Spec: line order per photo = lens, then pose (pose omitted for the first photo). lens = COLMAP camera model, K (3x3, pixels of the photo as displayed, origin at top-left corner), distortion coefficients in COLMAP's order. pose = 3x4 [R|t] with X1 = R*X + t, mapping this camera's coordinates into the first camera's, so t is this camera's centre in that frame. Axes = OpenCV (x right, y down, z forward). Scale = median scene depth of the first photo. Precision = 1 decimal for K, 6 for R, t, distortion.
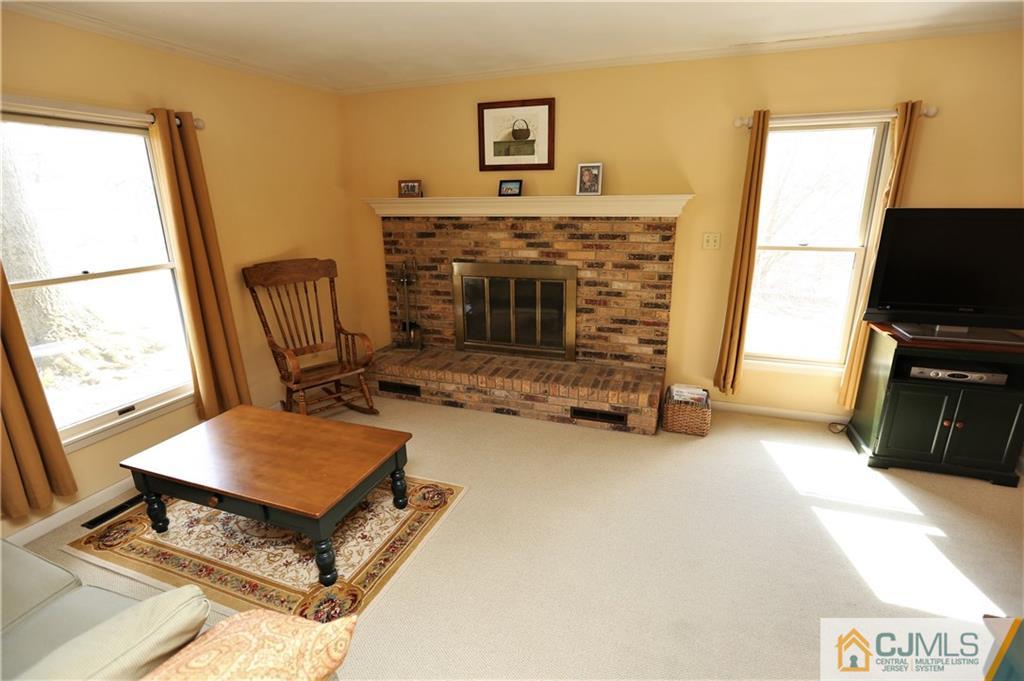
lens RADIAL K [[493.8, 0, 512.0], [0, 493.8, 340.5], [0, 0, 1]] dist [-0.057416, 0.032264]
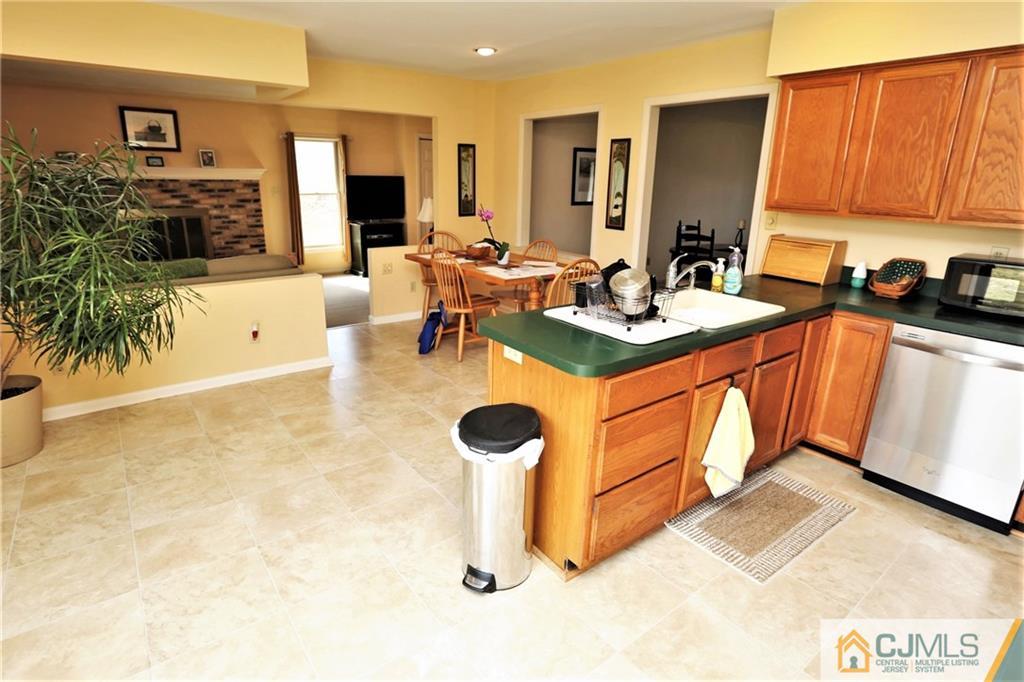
lens RADIAL K [[534.3, 0, 512.0], [0, 534.3, 341.0], [0, 0, 1]] dist [-0.065150, 0.030167]
pose [[0.522014, -0.224047, 0.822985, -0.953627], [0.204962, 0.969561, 0.133944, 0.287297], [-0.827945, 0.098760, 0.552045, -0.900797]]
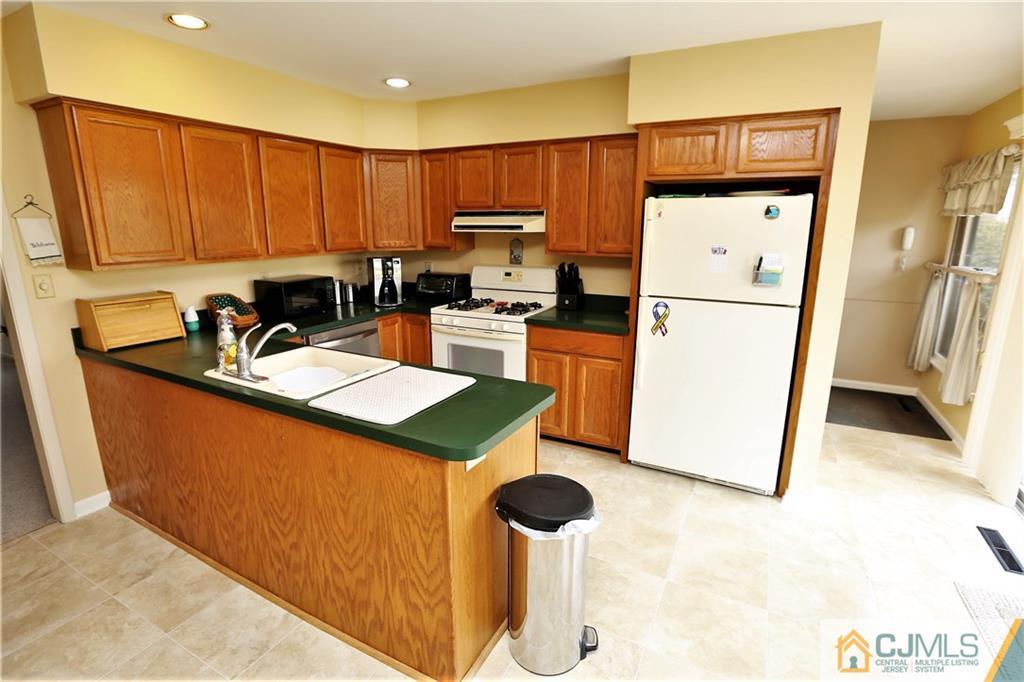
lens RADIAL K [[493.8, 0, 512.0], [0, 493.8, 341.0], [0, 0, 1]] dist [-0.057416, 0.032264]
pose [[-0.991928, -0.018130, 0.125497, -0.563213], [0.045696, 0.872114, 0.487165, 0.073134], [-0.118280, 0.488967, -0.864246, -0.248660]]
